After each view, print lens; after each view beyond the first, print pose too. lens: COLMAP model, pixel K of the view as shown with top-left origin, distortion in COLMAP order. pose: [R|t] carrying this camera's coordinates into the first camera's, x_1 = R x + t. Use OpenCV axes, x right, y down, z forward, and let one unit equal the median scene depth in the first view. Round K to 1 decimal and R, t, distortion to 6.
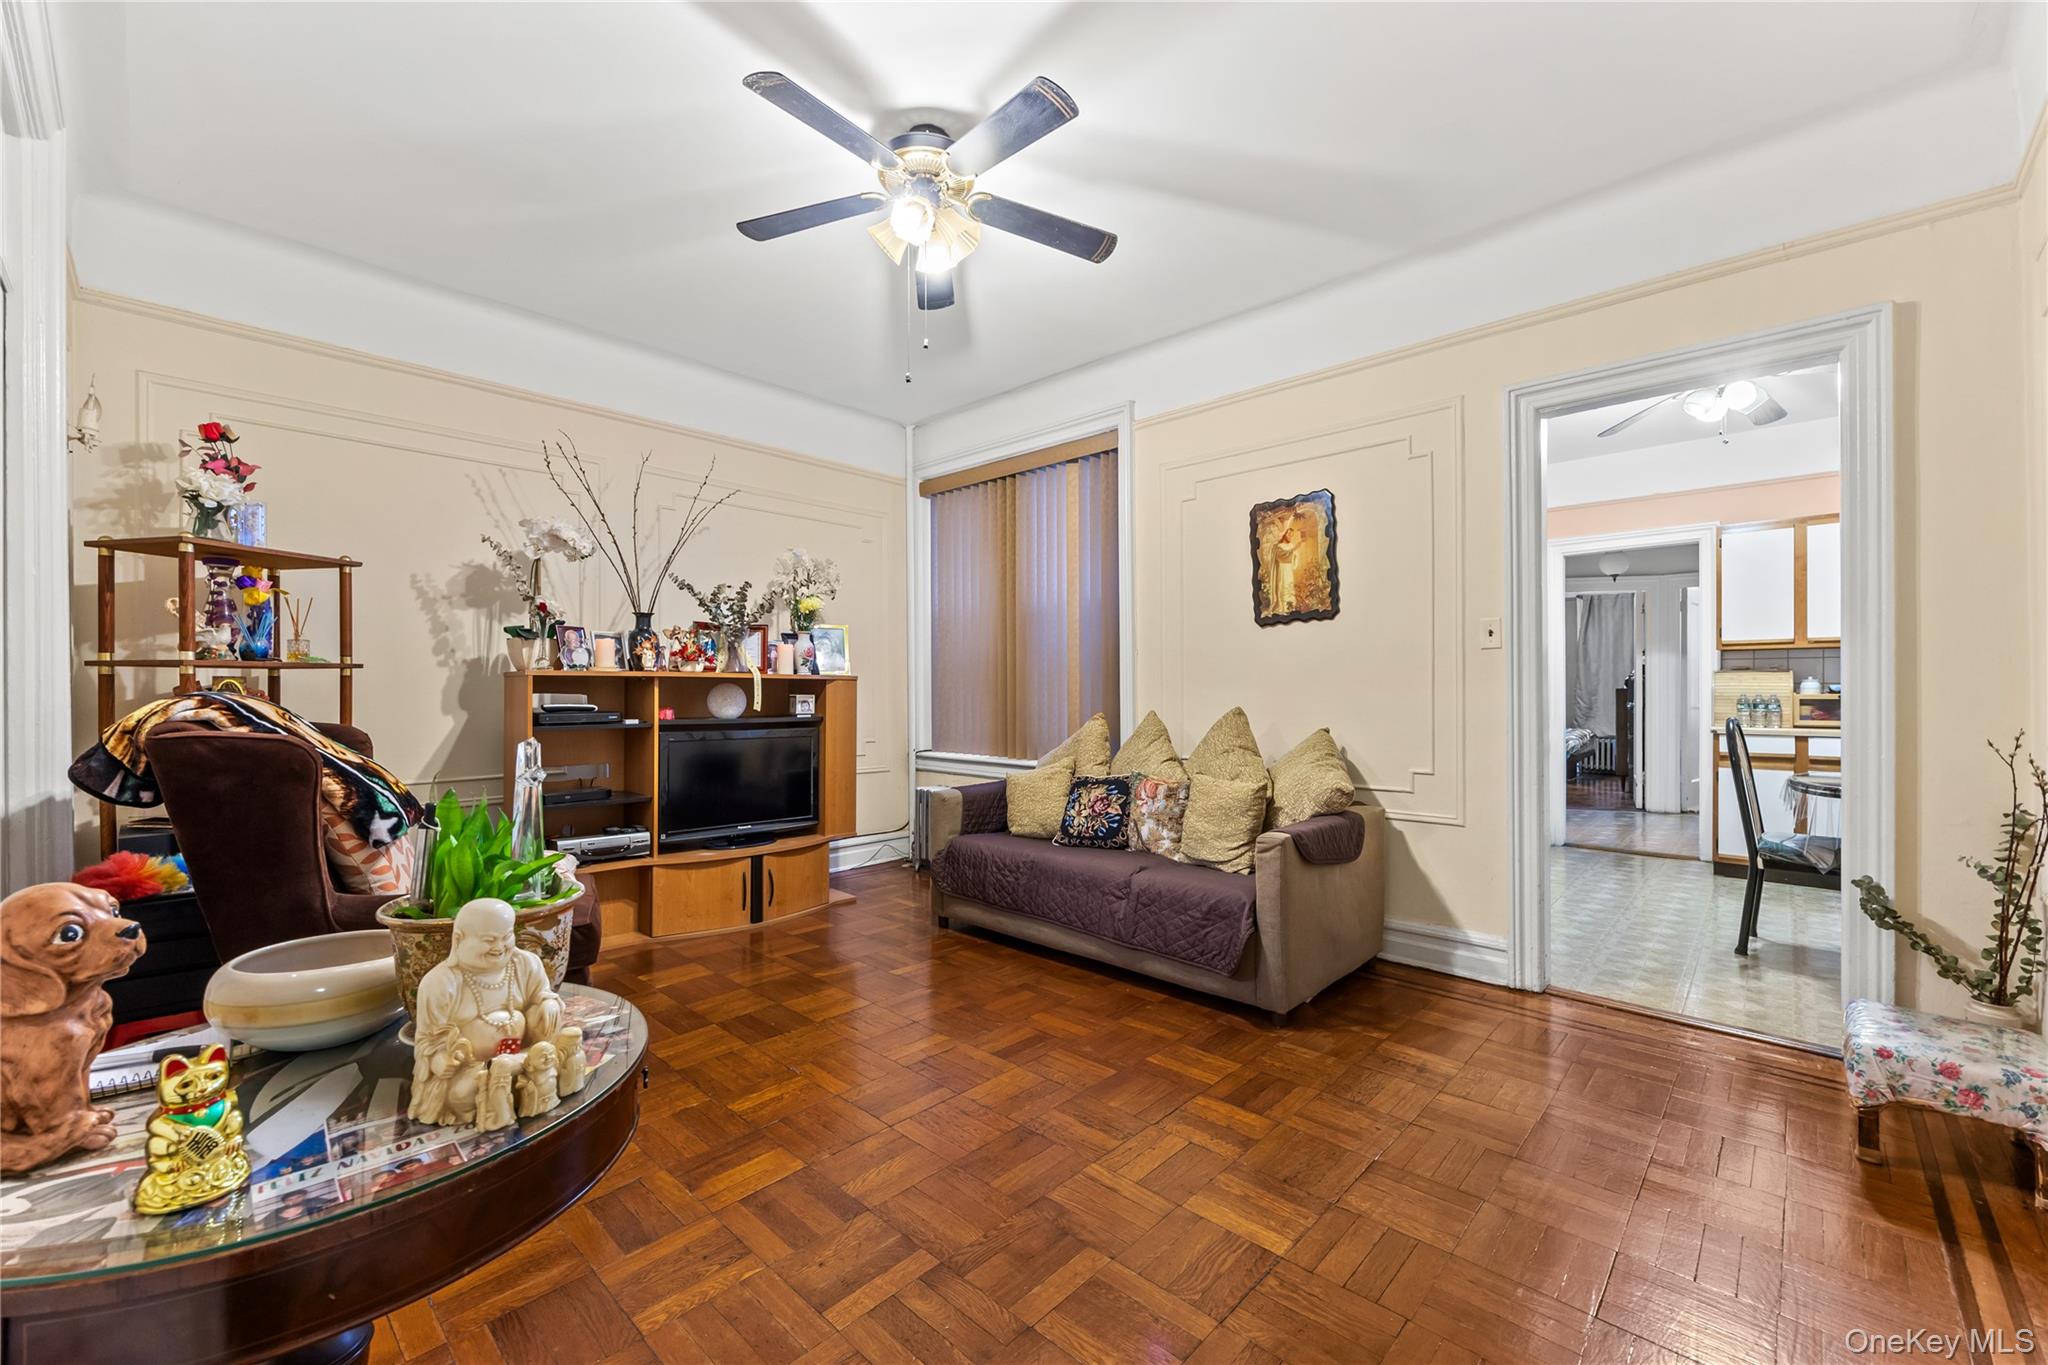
lens RADIAL K [[824.8, 0, 1027.3], [0, 824.8, 690.7], [0, 0, 1]] dist [-0.002536, -0.000319]
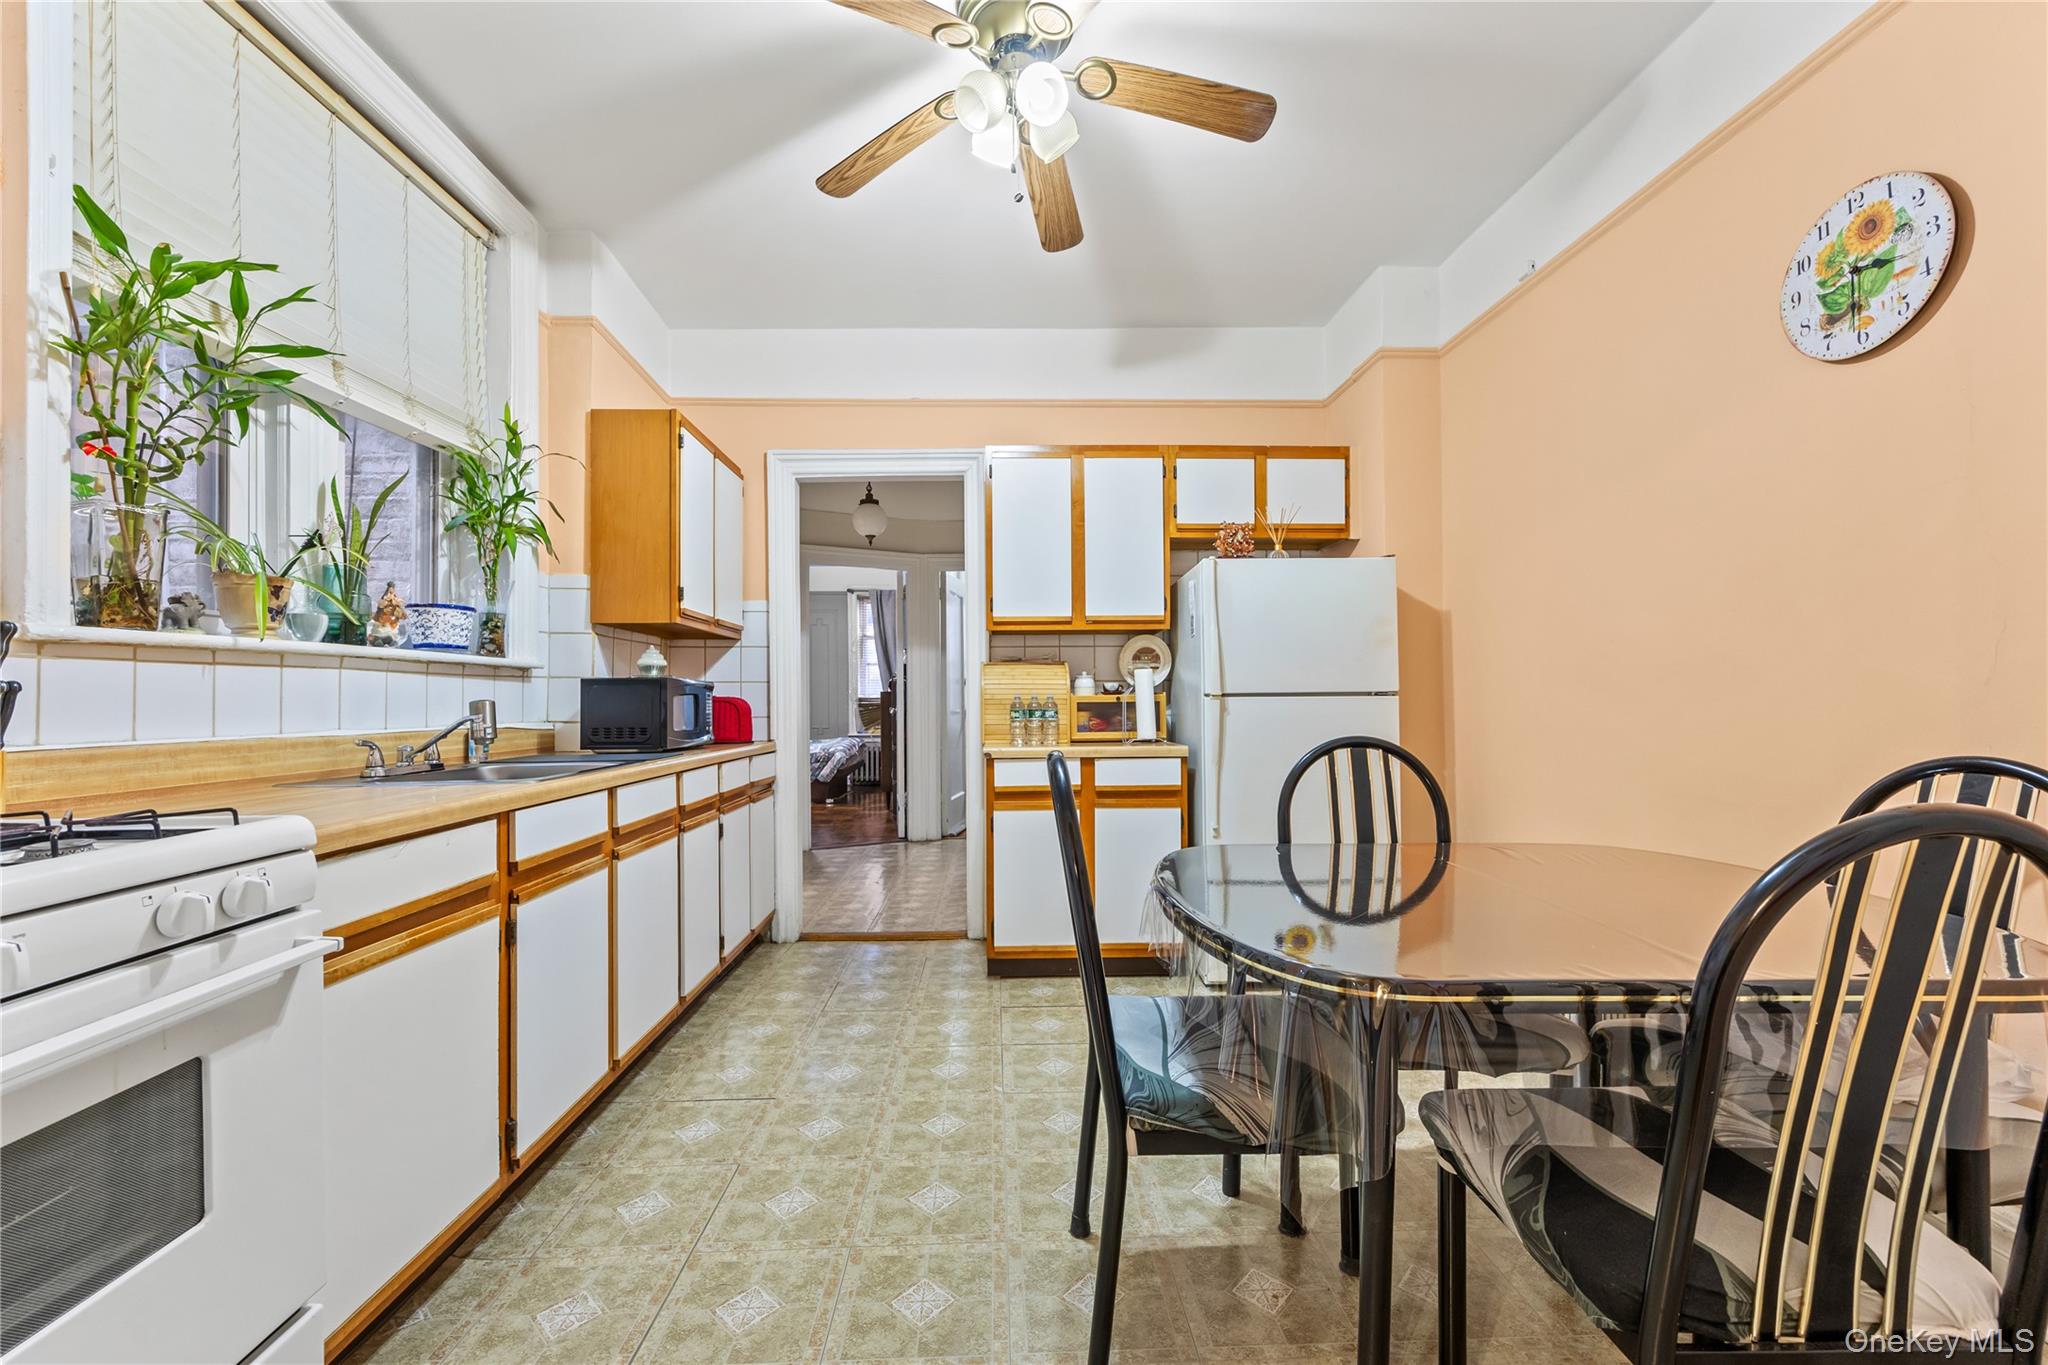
lens RADIAL K [[824.8, 0, 1022.4], [0, 824.8, 691.0], [0, 0, 1]] dist [-0.002536, -0.000319]
pose [[0.714009, -0.000406, 0.700137, 0.387464], [0.005538, 0.999972, -0.005067, 0.003620], [-0.700115, 0.007495, 0.713991, 0.500465]]
